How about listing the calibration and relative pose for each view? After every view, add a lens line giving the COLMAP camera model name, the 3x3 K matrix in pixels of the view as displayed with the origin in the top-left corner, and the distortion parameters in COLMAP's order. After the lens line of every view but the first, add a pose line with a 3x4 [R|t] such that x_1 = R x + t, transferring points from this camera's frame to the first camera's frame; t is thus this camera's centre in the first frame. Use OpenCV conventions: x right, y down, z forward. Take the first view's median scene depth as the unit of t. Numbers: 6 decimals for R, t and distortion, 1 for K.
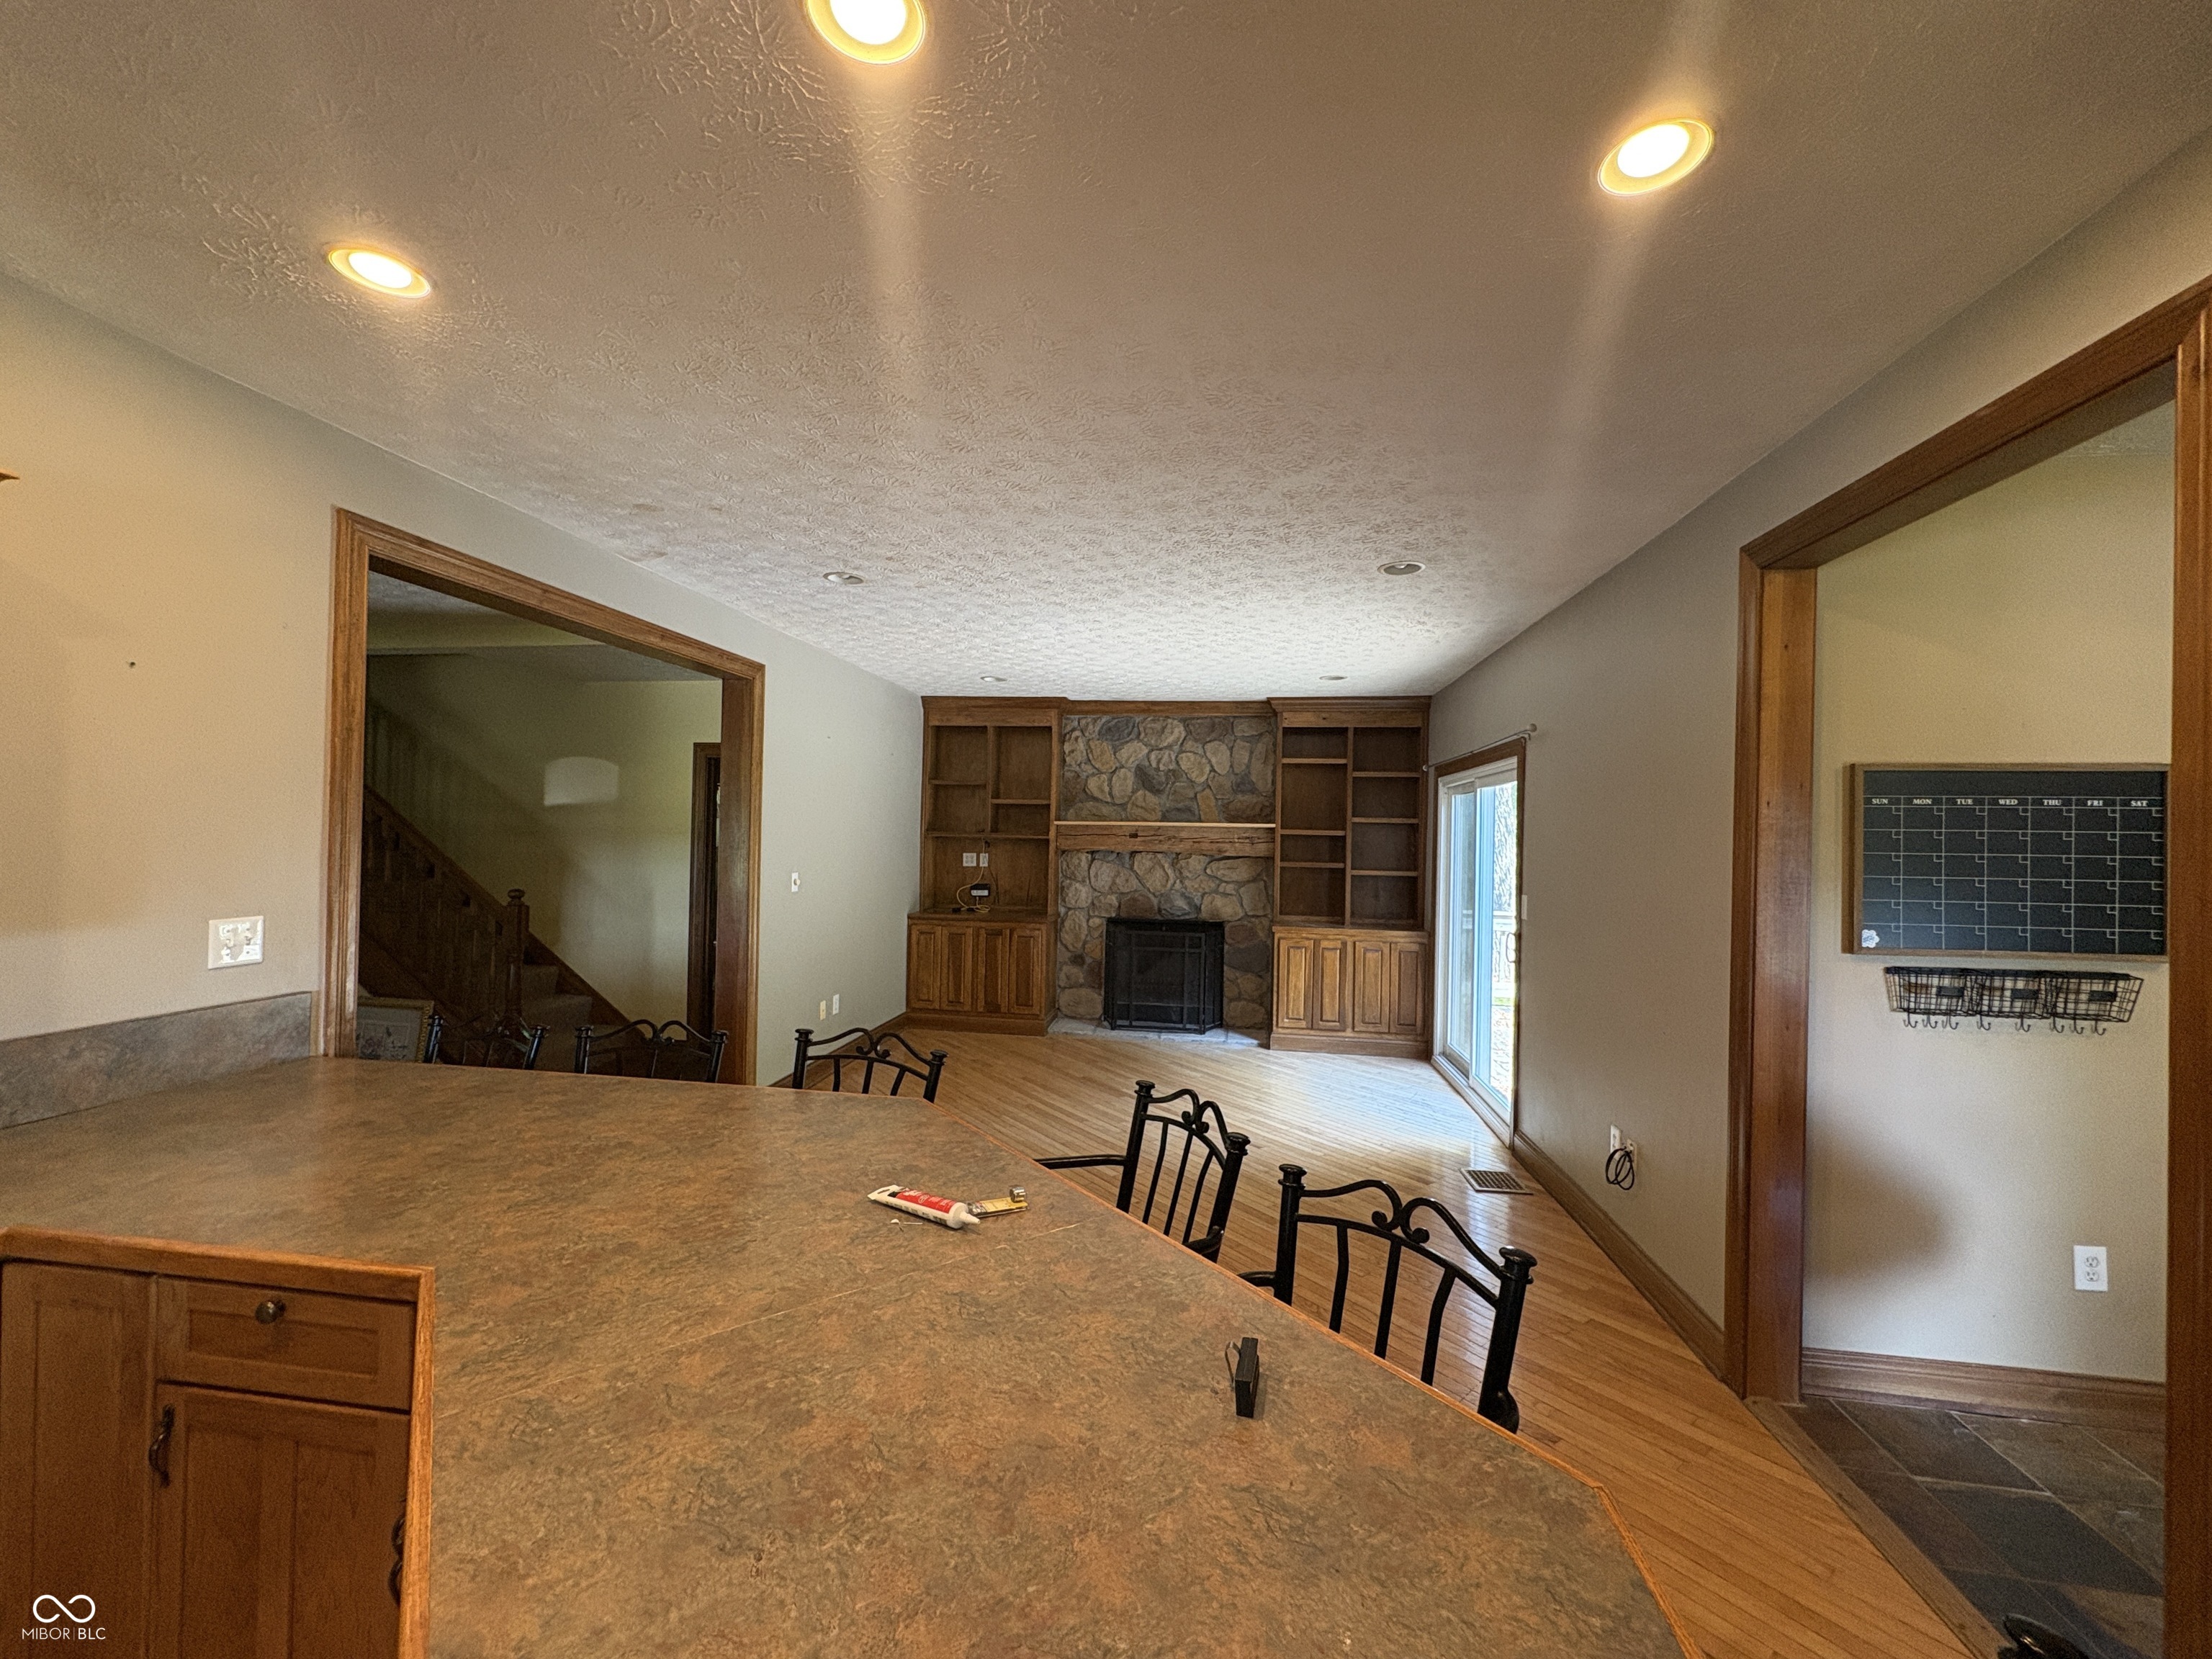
lens RADIAL K [[882.5, 0, 1103.1], [0, 882.5, 829.1], [0, 0, 1]] dist [-0.002109, 0.000243]
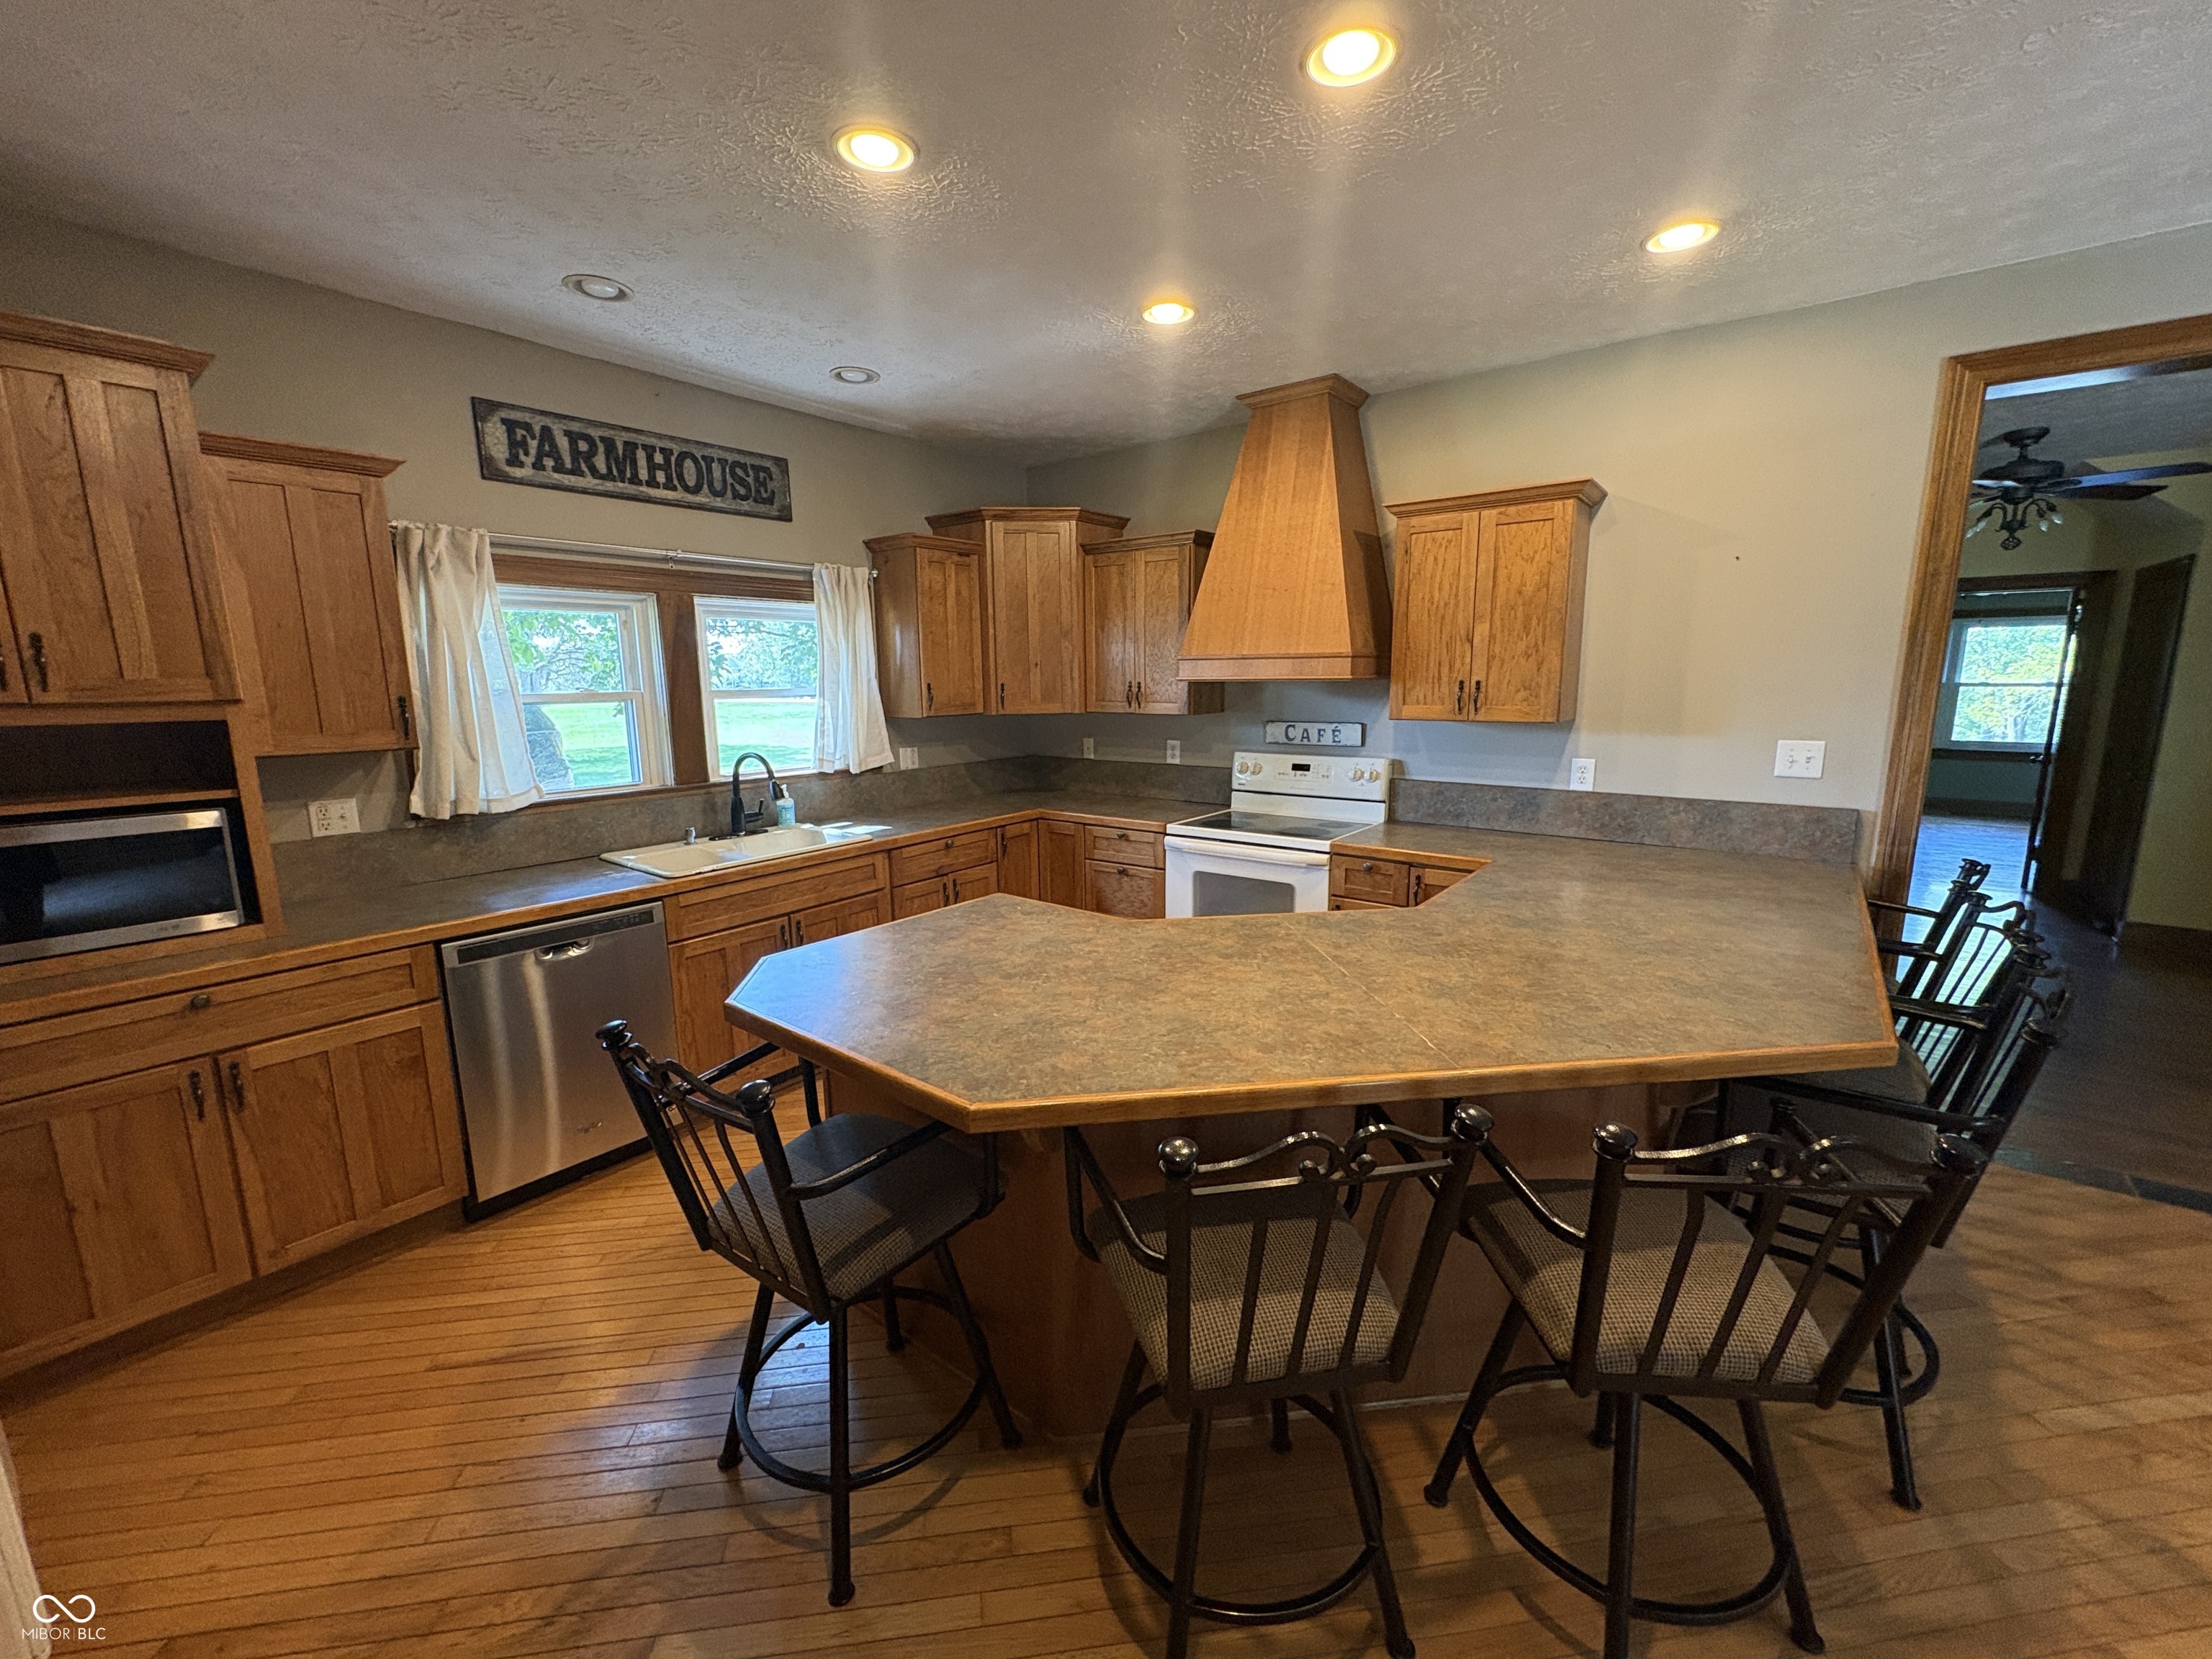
lens RADIAL K [[882.5, 0, 1103.4], [0, 882.5, 829.3], [0, 0, 1]] dist [-0.002109, 0.000243]
pose [[-0.489495, 0.142598, -0.860268, 1.222838], [0.007052, 0.987154, 0.159618, 0.029351], [0.871978, 0.072066, -0.484212, 1.372877]]
